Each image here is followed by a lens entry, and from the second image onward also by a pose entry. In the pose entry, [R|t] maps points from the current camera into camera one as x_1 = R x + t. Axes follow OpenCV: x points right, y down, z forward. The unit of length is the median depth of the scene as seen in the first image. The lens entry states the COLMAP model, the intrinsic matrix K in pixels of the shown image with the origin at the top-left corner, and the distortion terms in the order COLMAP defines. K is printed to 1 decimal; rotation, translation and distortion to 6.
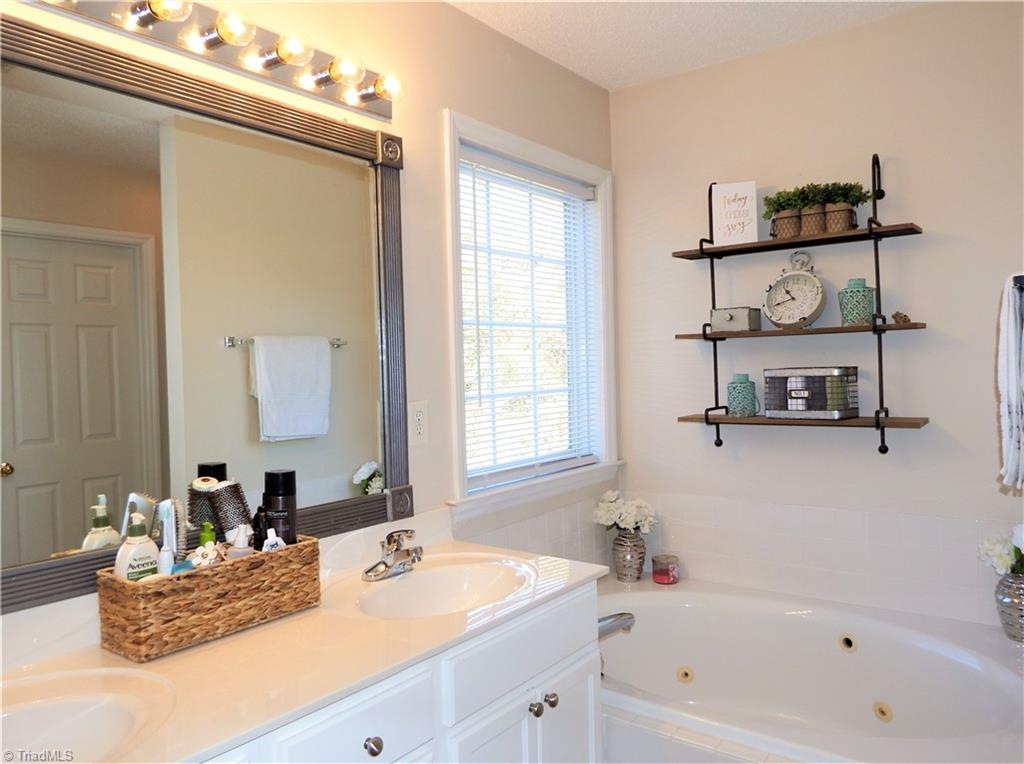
lens RADIAL K [[763.9, 0, 515.3], [0, 763.9, 384.6], [0, 0, 1]] dist [0.006736, 0.000447]
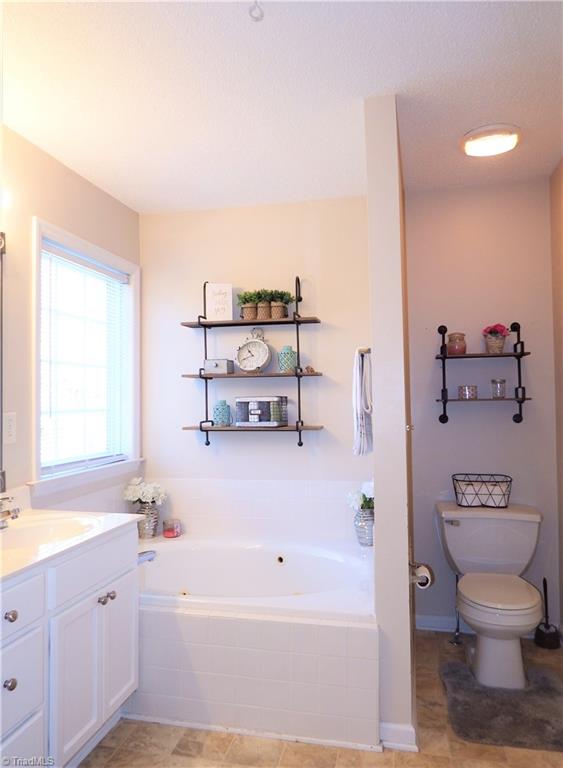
lens RADIAL K [[572.9, 0, 281.5], [0, 572.9, 383.5], [0, 0, 1]] dist [0.006736, 0.000447]
pose [[0.917242, 0.031629, 0.397072, -0.075586], [-0.008421, 0.998160, -0.060055, 0.023599], [-0.398241, 0.051741, 0.915821, -0.172972]]
